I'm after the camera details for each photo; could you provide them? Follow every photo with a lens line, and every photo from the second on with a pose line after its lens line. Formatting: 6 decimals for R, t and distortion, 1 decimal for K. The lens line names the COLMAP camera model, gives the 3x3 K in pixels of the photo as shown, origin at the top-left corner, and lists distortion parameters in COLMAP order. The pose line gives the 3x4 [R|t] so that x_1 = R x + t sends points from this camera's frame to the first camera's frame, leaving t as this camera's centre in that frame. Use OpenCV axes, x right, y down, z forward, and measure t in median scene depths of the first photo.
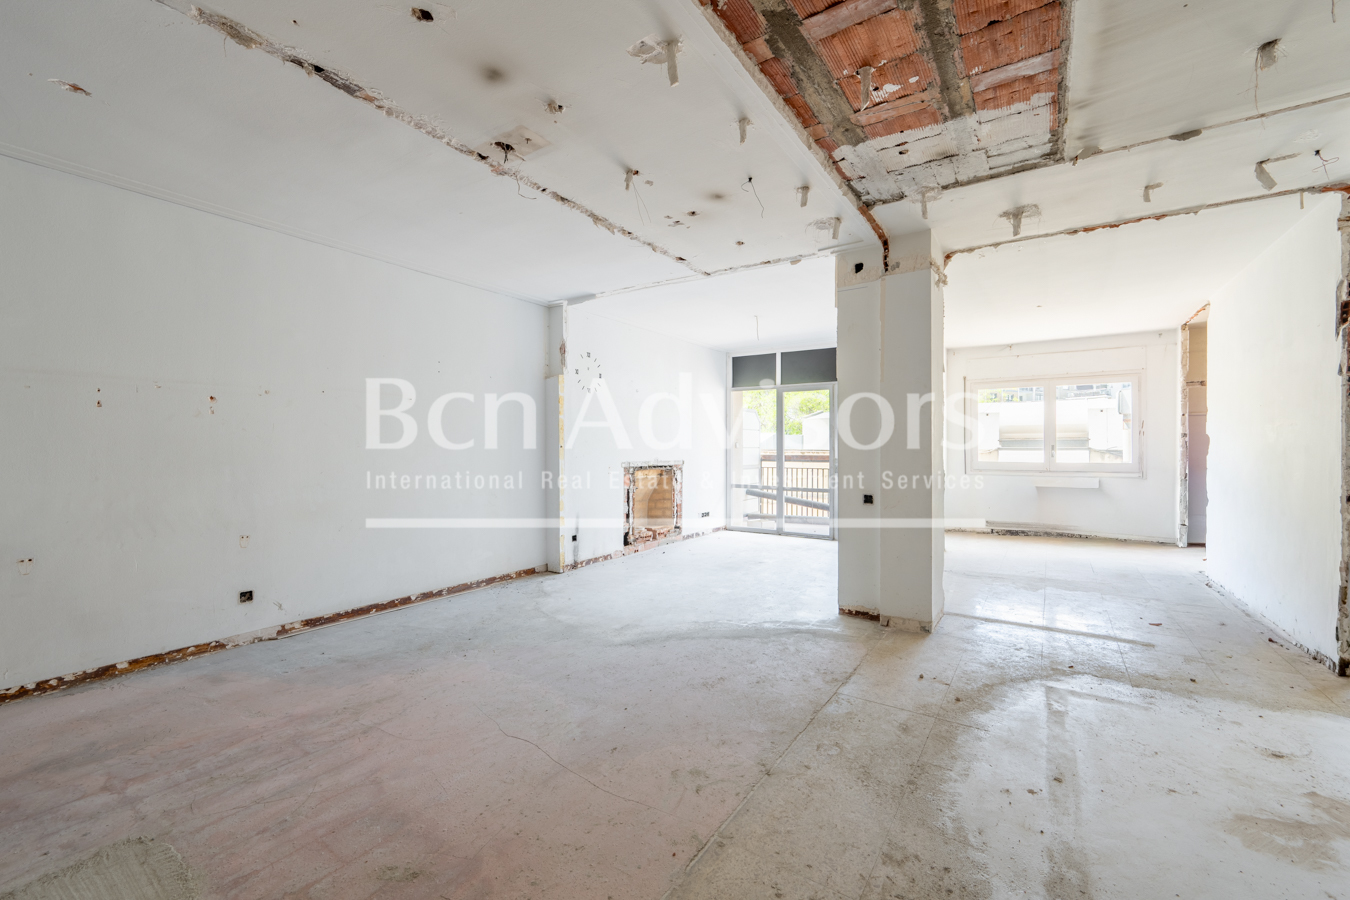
lens RADIAL K [[541.4, 0, 702.7], [0, 541.4, 446.6], [0, 0, 1]] dist [-0.001376, 0.000132]
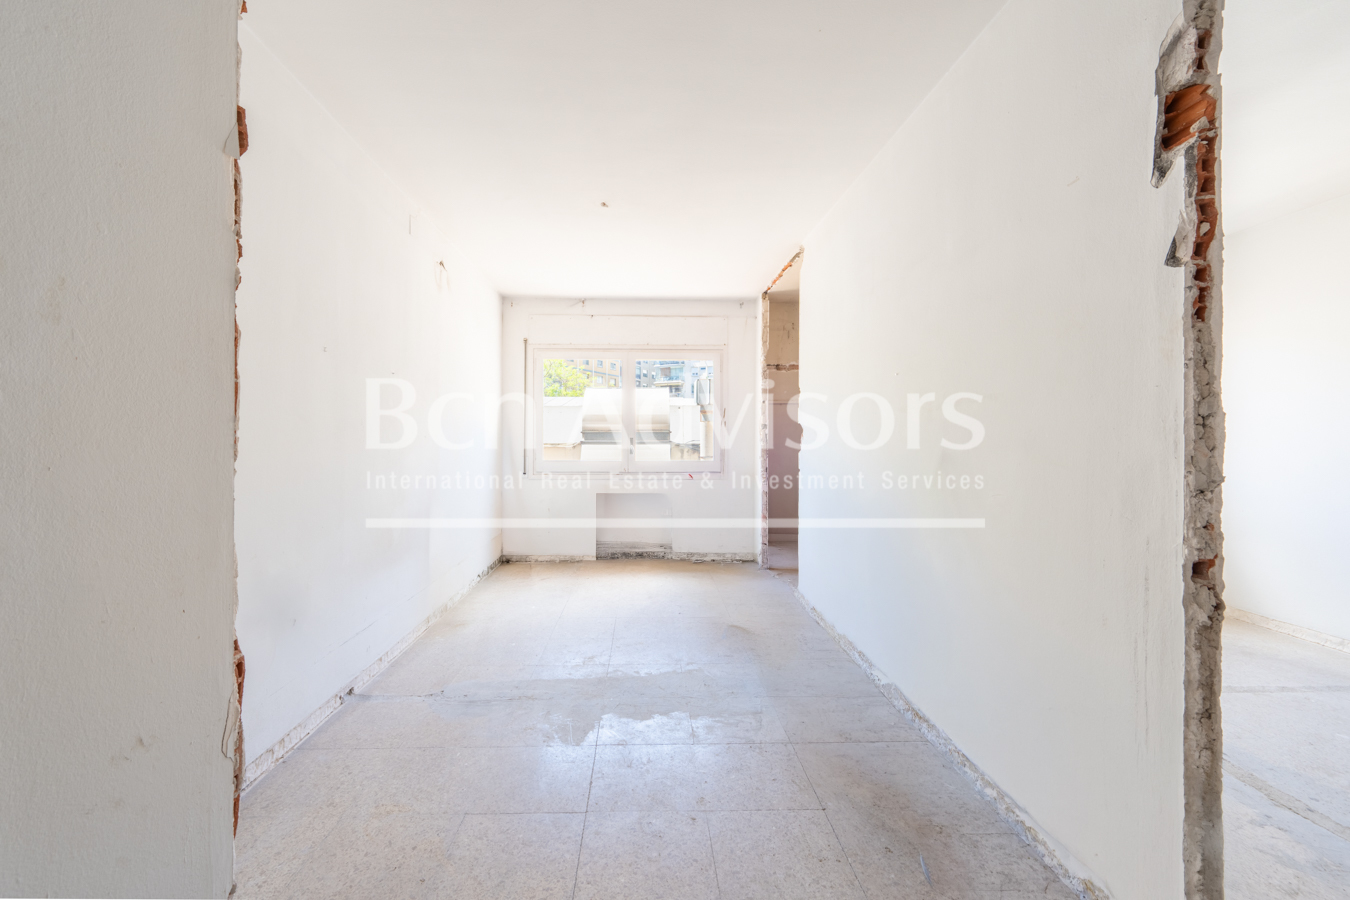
lens RADIAL K [[537.9, 0, 657.1], [0, 537.9, 438.7], [0, 0, 1]] dist [0.000297, 0.000224]
pose [[0.827447, 0.004367, 0.561526, 0.424633], [-0.003077, 0.999990, -0.003242, 0.000998], [-0.561535, 0.000955, 0.827453, 0.597825]]
